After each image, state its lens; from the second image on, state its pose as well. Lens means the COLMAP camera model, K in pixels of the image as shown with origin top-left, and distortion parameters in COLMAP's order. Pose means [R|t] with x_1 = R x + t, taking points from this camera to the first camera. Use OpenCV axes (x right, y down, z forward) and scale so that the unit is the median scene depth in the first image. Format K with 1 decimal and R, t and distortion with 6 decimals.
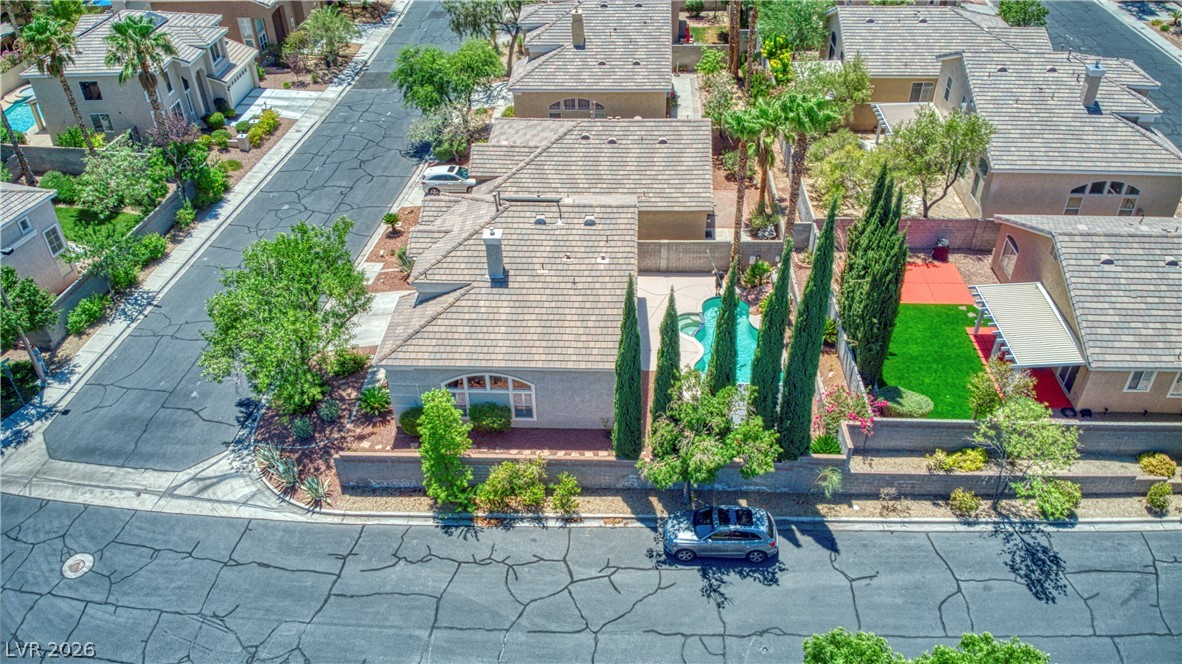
lens RADIAL K [[869.0, 0, 591.0], [0, 869.0, 332.0], [0, 0, 1]] dist [0.124380, -0.275684]
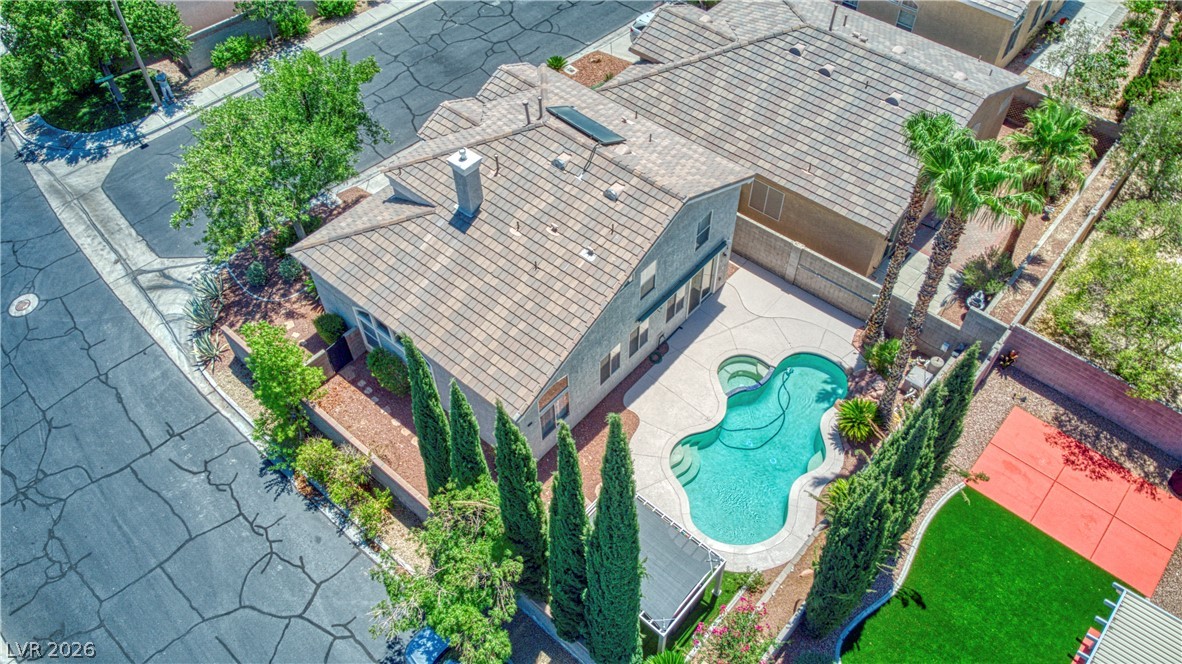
lens RADIAL K [[893.1, 0, 586.7], [0, 893.1, 325.2], [0, 0, 1]] dist [0.098702, -0.238079]
pose [[0.779451, 0.477109, -0.405985, 0.327609], [-0.366616, 0.872893, 0.321947, -0.260441], [0.507985, -0.102101, 0.855293, 0.372556]]
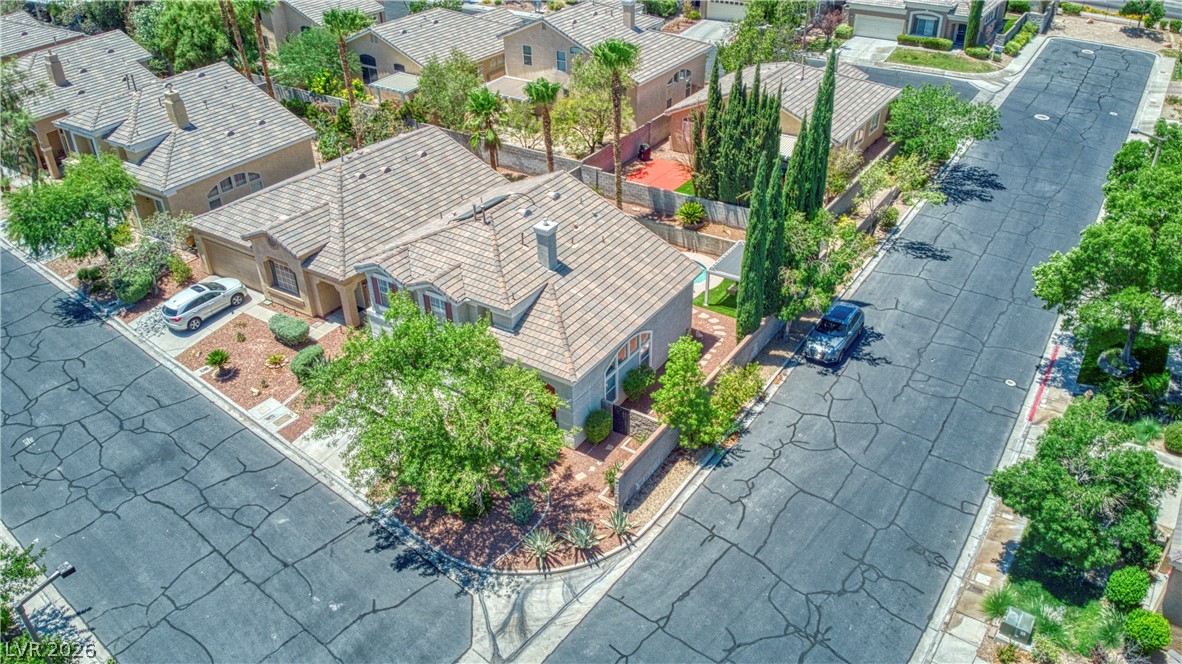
lens RADIAL K [[873.4, 0, 585.8], [0, 873.4, 328.5], [0, 0, 1]] dist [0.190012, -0.452618]
pose [[0.516396, -0.446962, 0.730452, -0.830604], [0.518944, 0.841853, 0.148259, -0.131430], [-0.681199, 0.302503, 0.666678, 0.327533]]
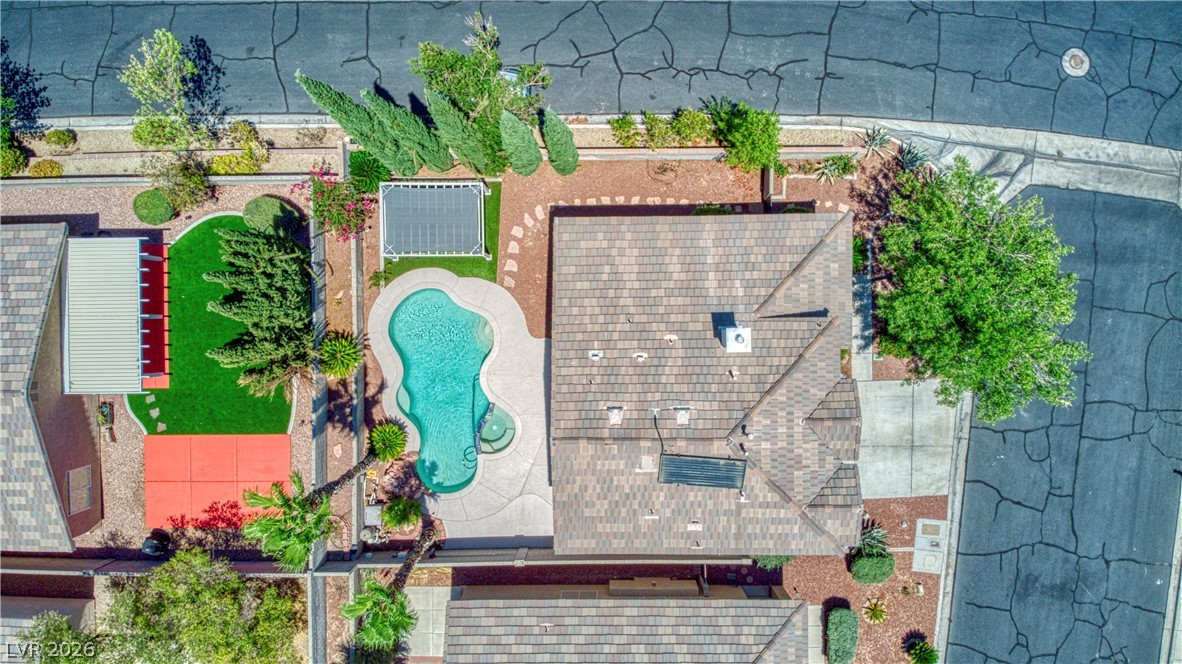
lens RADIAL K [[876.8, 0, 589.5], [0, 876.8, 333.8], [0, 0, 1]] dist [0.111297, -0.247813]
pose [[-0.998221, 0.051784, 0.029552, -0.004998], [-0.007953, -0.606862, 0.794767, -0.689312], [0.059090, 0.793118, 0.606195, 0.498185]]
